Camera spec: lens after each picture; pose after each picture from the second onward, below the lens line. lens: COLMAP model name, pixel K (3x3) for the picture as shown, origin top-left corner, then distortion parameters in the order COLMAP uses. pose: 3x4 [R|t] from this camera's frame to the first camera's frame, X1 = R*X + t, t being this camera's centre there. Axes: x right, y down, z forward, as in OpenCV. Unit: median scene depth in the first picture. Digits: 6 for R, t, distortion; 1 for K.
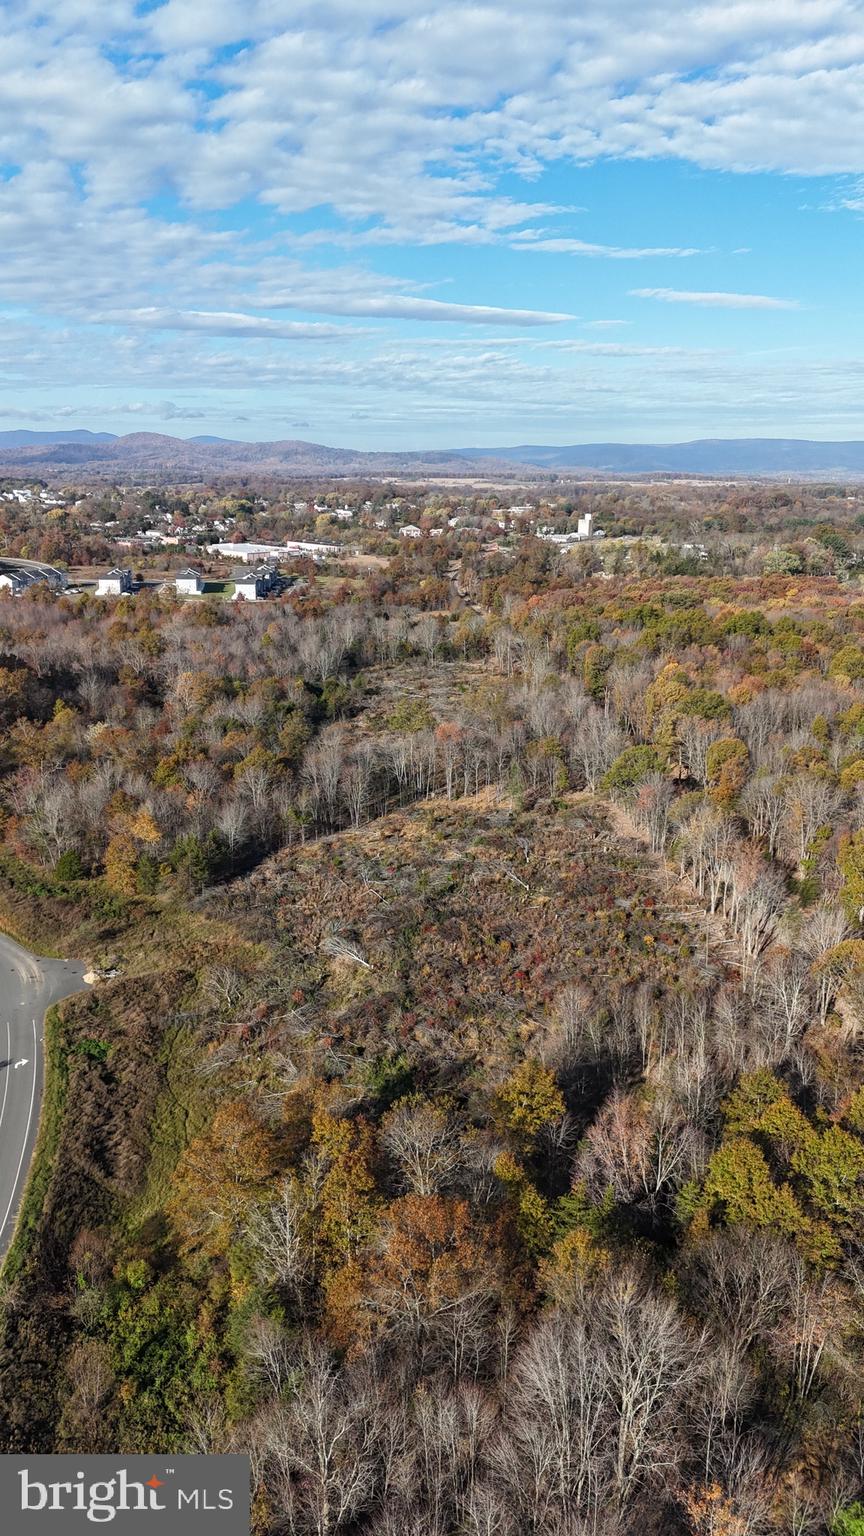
lens RADIAL K [[1120.6, 0, 432.0], [0, 1120.6, 768.0], [0, 0, 1]] dist [0.167245, -0.402198]
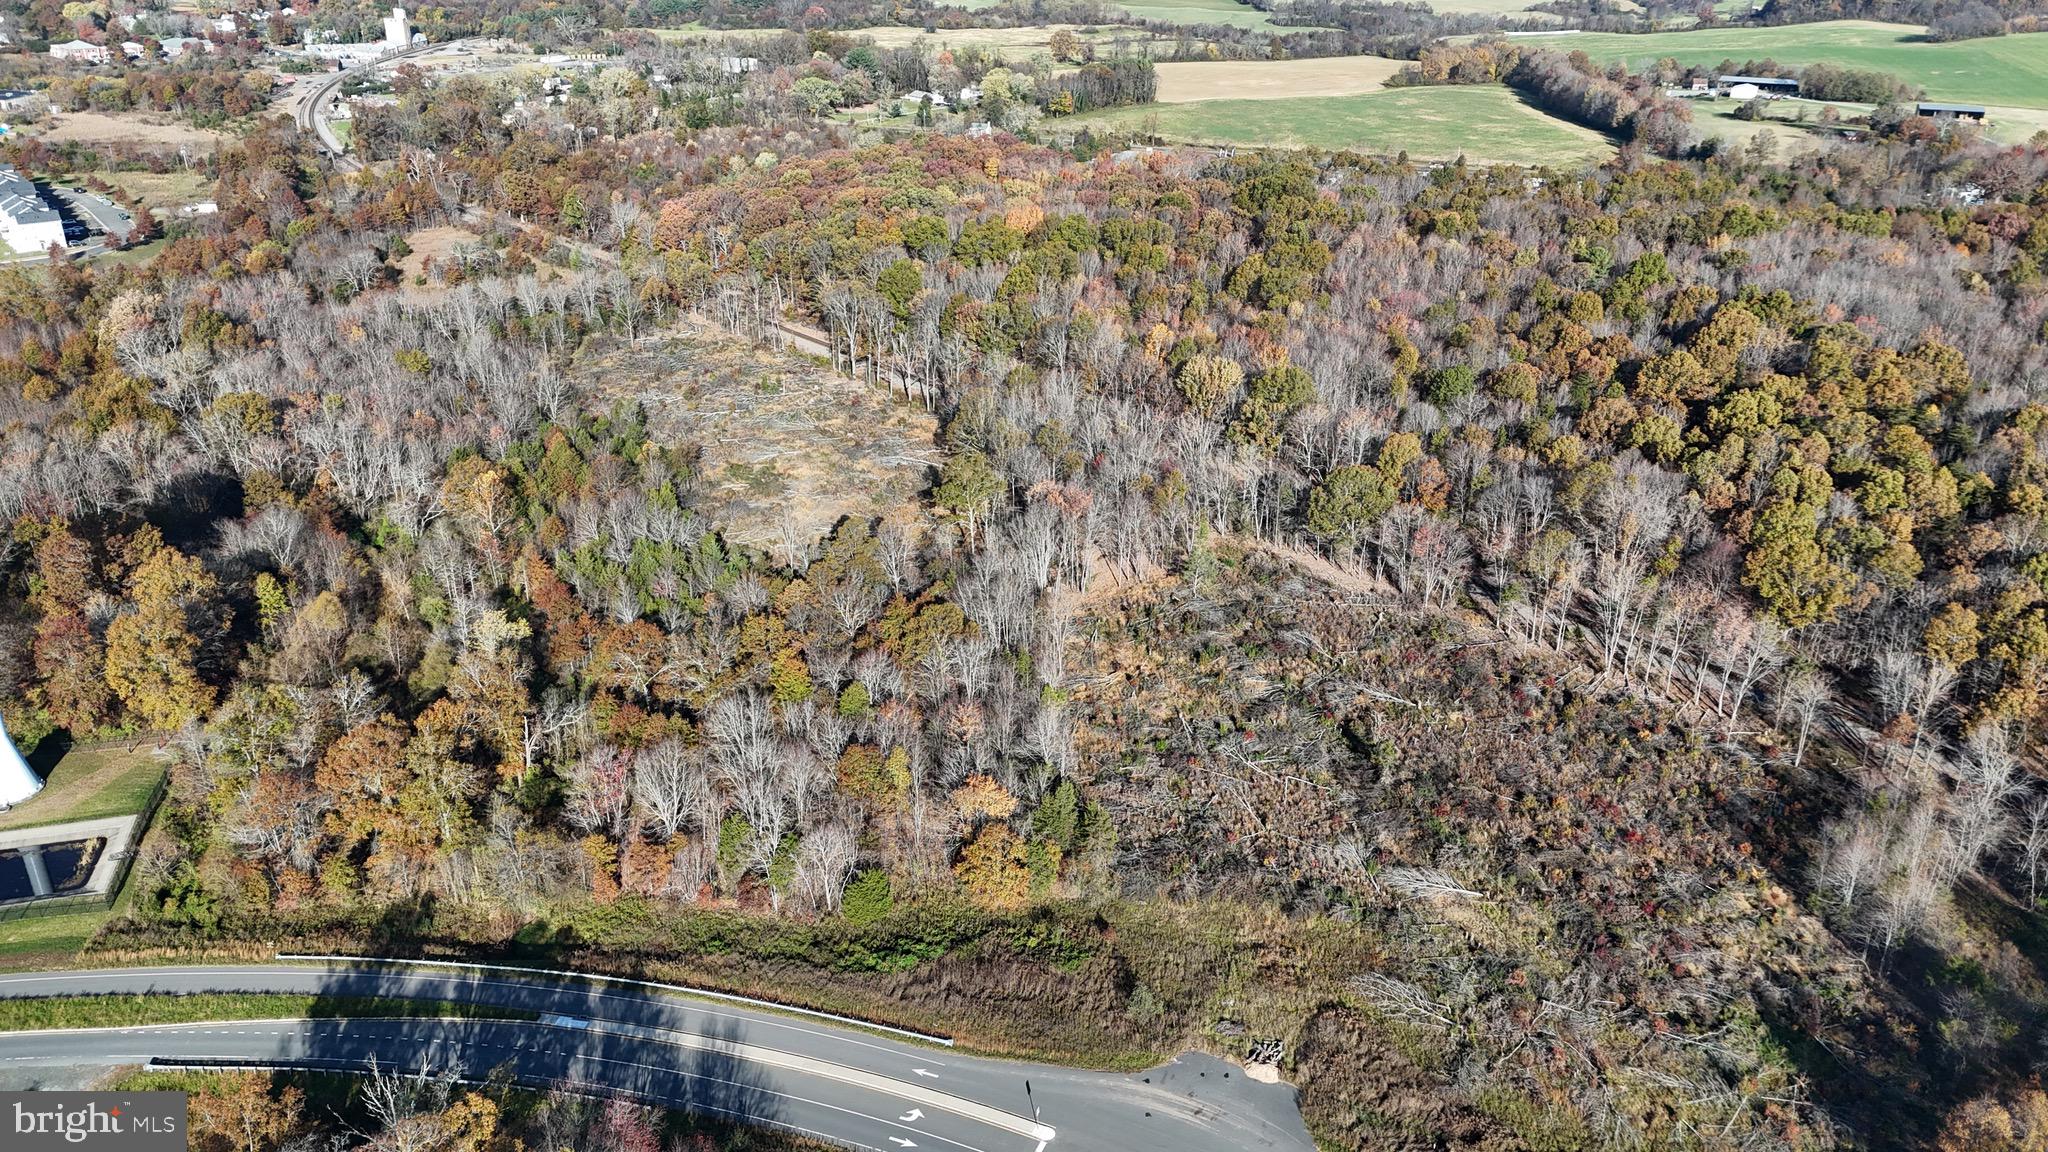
lens RADIAL K [[1506.1, 0, 1027.4], [0, 1506.1, 574.4], [0, 0, 1]] dist [0.078473, -0.077949]
pose [[0.802032, -0.252659, 0.541210, -0.233055], [0.158479, 0.963664, 0.215024, -0.085485], [-0.575872, -0.086686, 0.812931, 0.116942]]
